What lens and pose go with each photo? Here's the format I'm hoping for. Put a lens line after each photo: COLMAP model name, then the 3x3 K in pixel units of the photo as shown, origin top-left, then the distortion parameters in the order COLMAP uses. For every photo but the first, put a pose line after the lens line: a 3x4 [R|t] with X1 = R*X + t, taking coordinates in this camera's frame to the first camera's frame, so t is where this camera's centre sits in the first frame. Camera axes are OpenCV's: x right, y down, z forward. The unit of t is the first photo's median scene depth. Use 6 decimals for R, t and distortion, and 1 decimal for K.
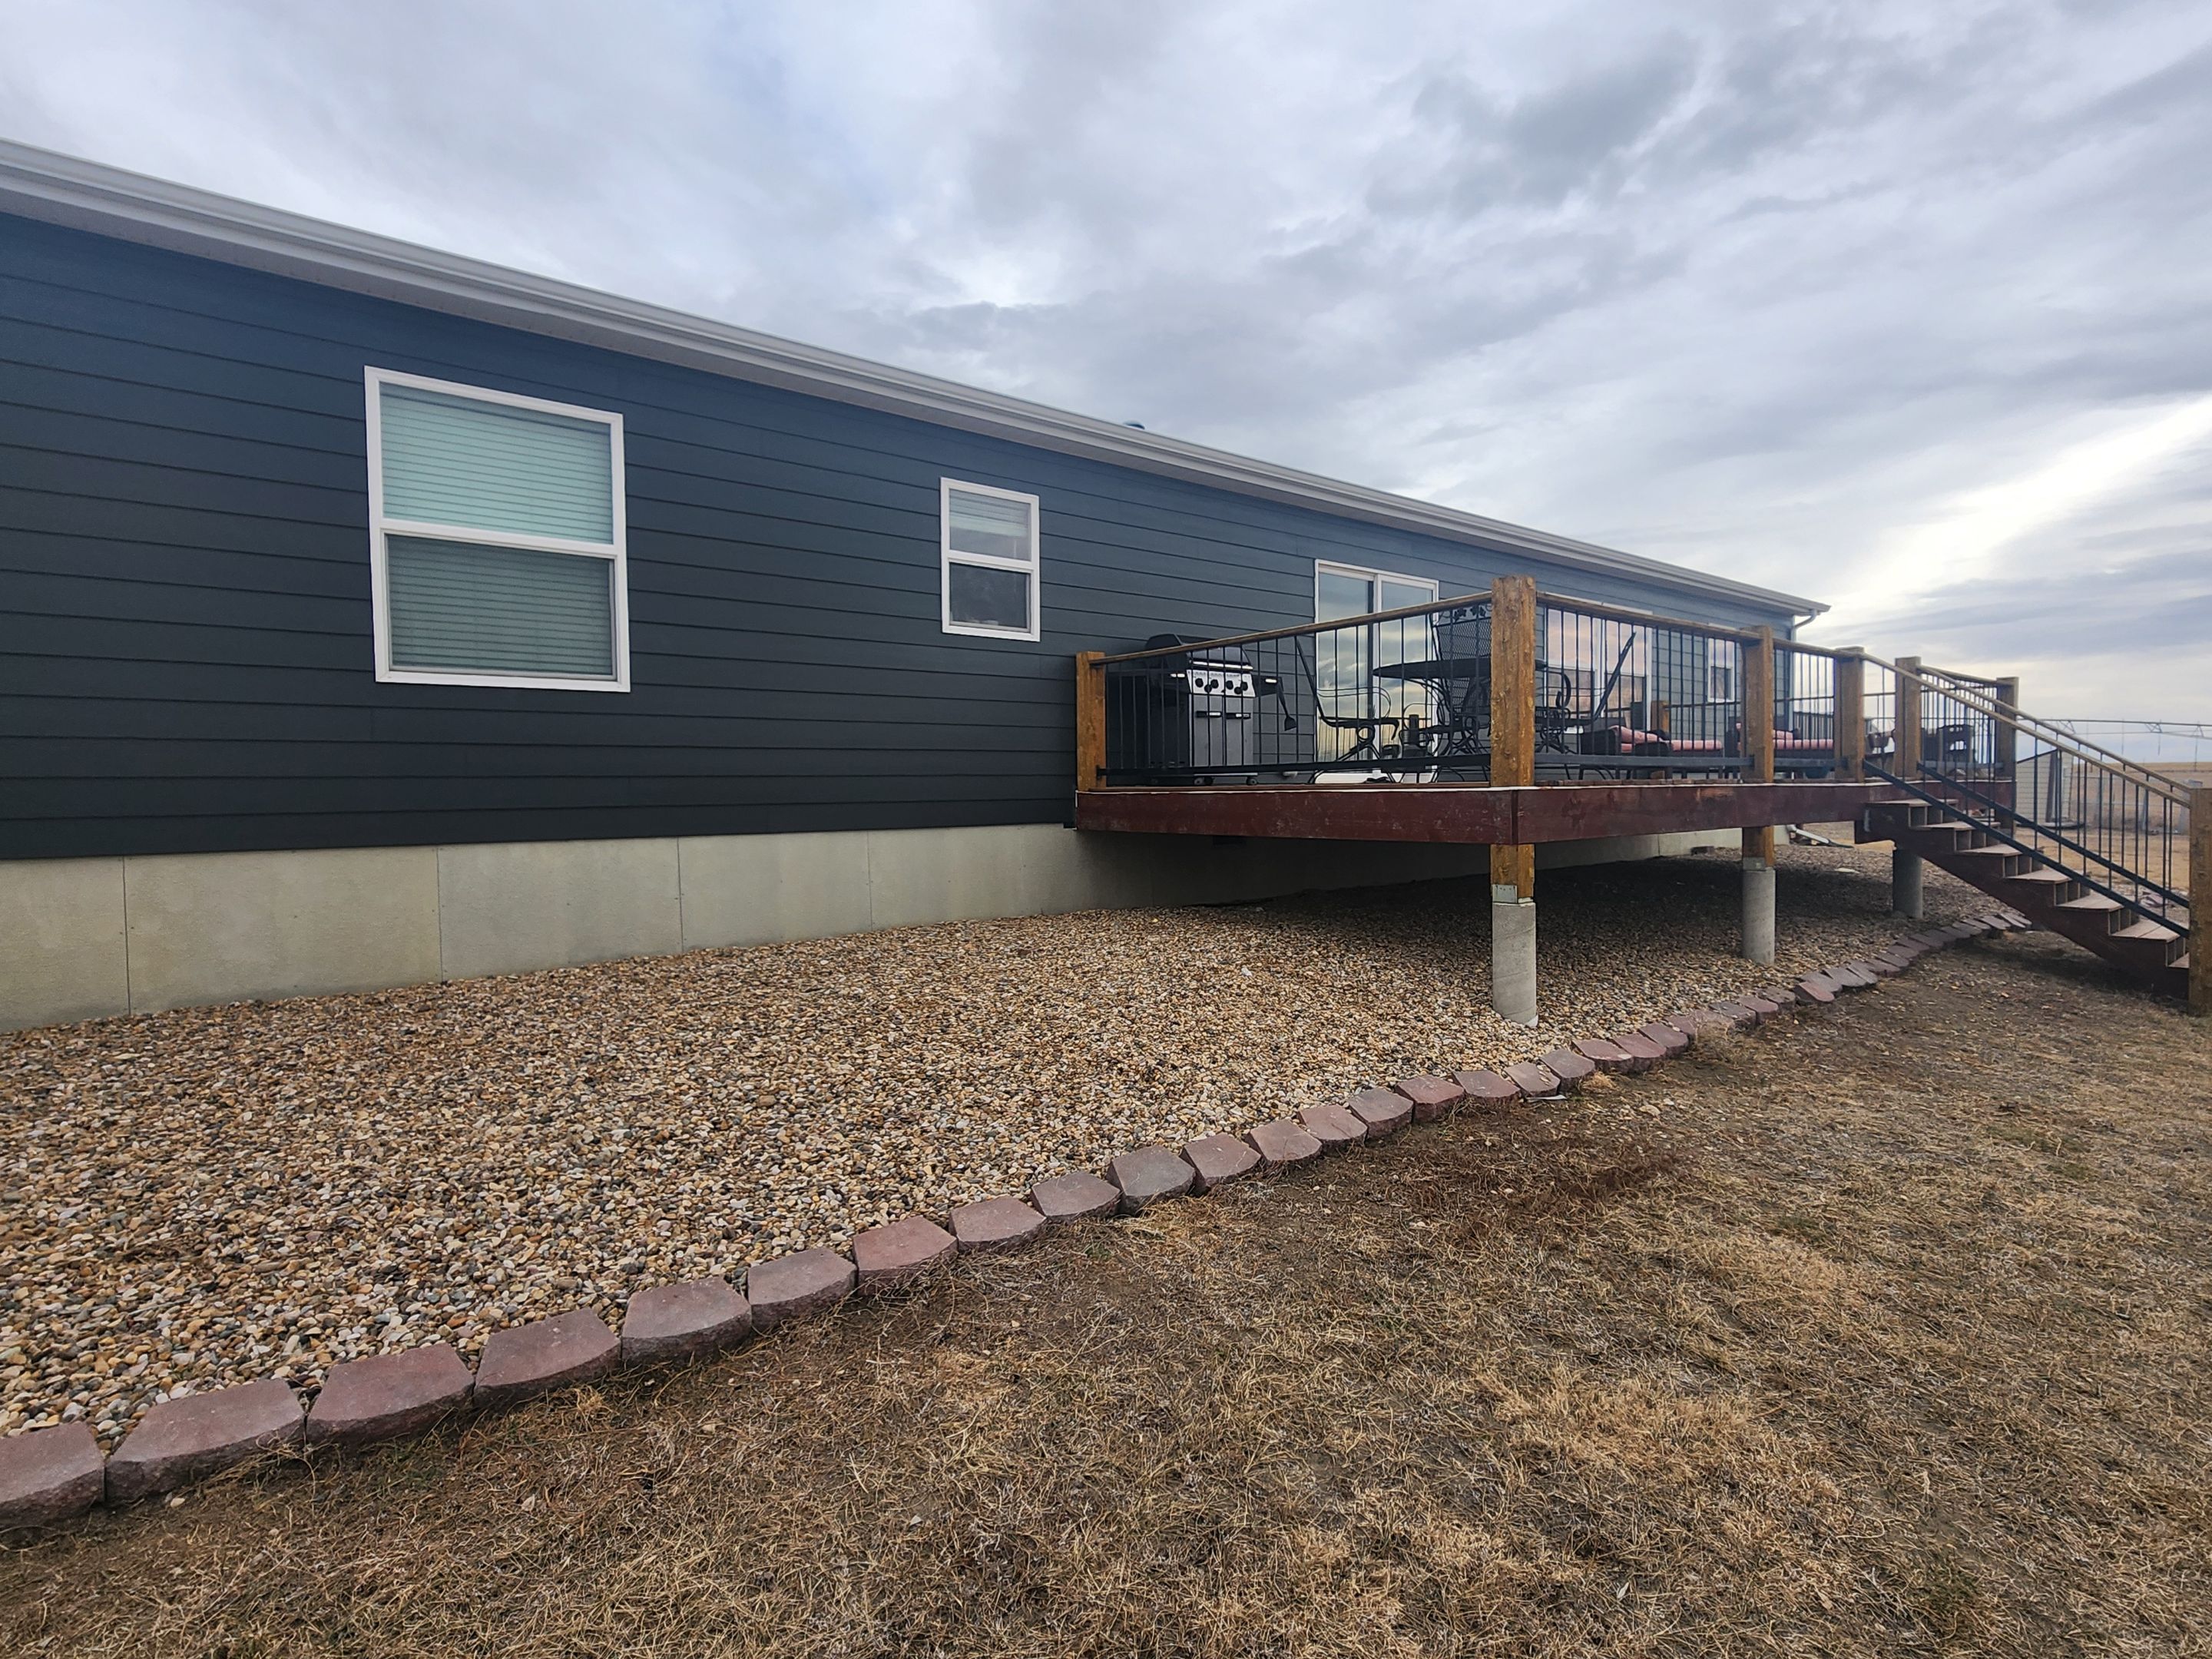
lens RADIAL K [[1089.7, 0, 1102.9], [0, 1089.7, 829.3], [0, 0, 1]] dist [-0.009324, 0.002095]
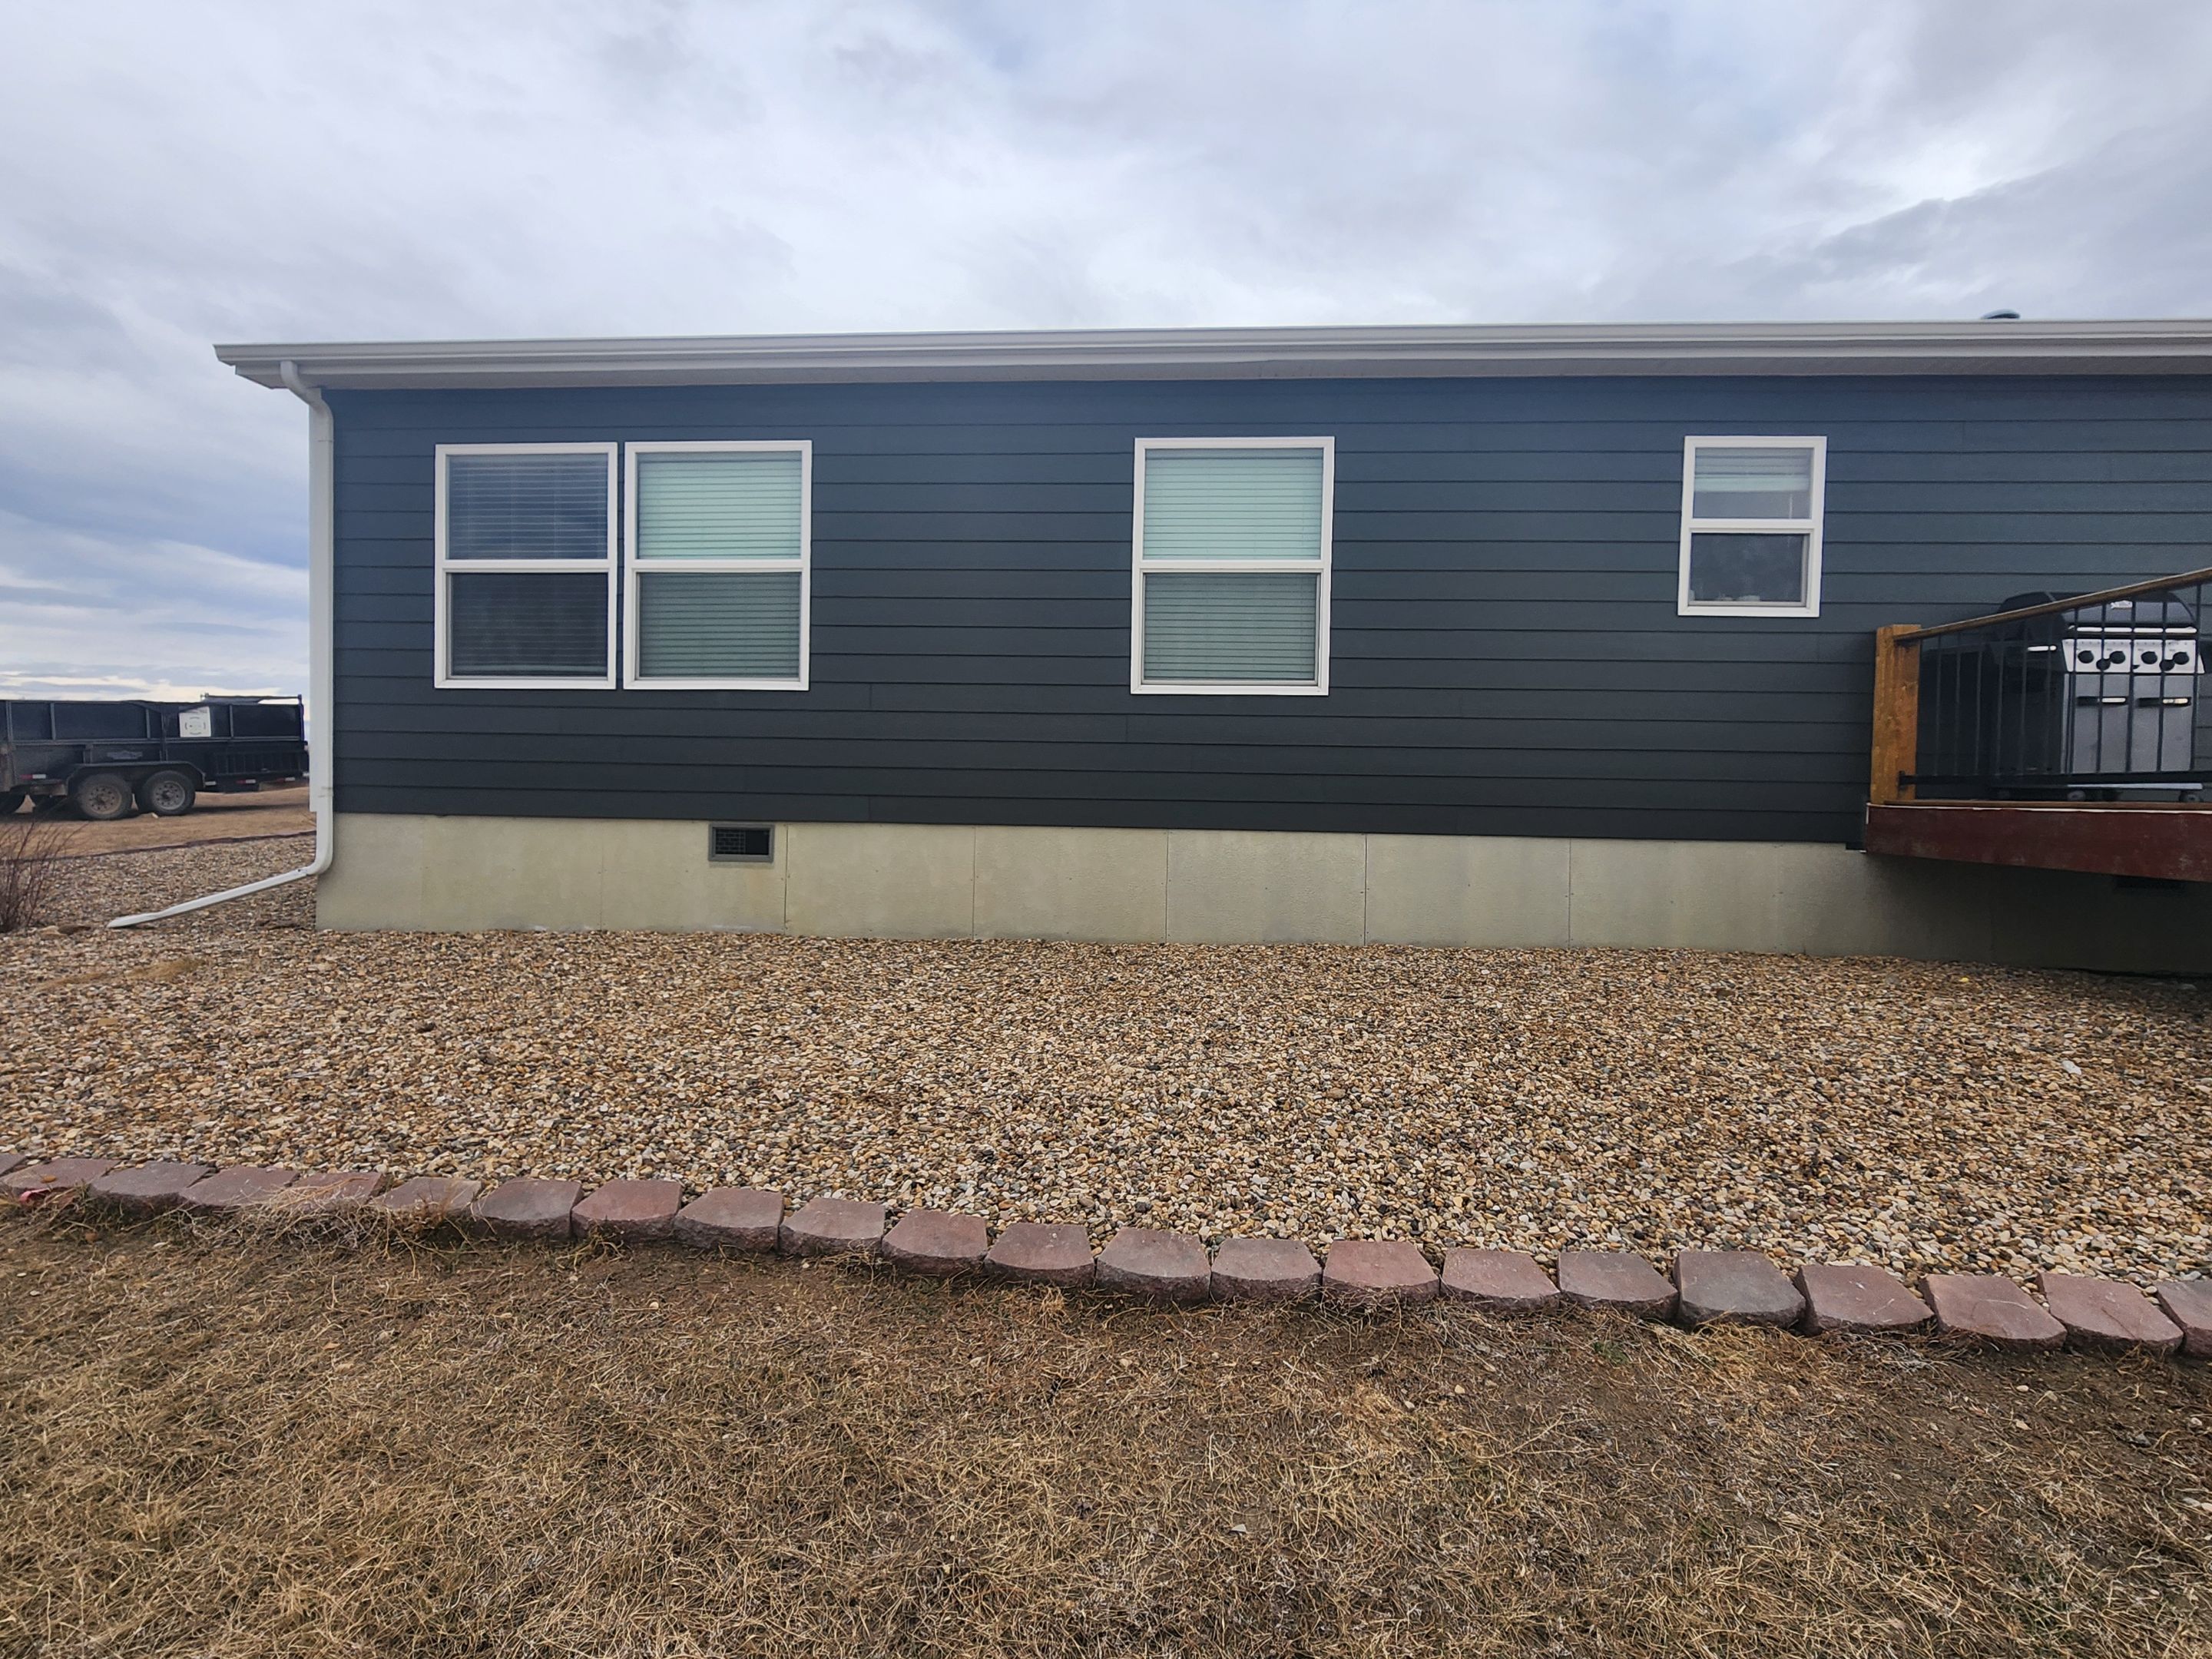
lens RADIAL K [[1089.7, 0, 1113.2], [0, 1089.7, 833.8], [0, 0, 1]] dist [-0.009324, 0.002095]
pose [[0.735040, 0.051199, -0.676088, 0.201039], [-0.051177, 0.998490, 0.019974, -0.001321], [0.676090, 0.019918, 0.736550, 0.101177]]
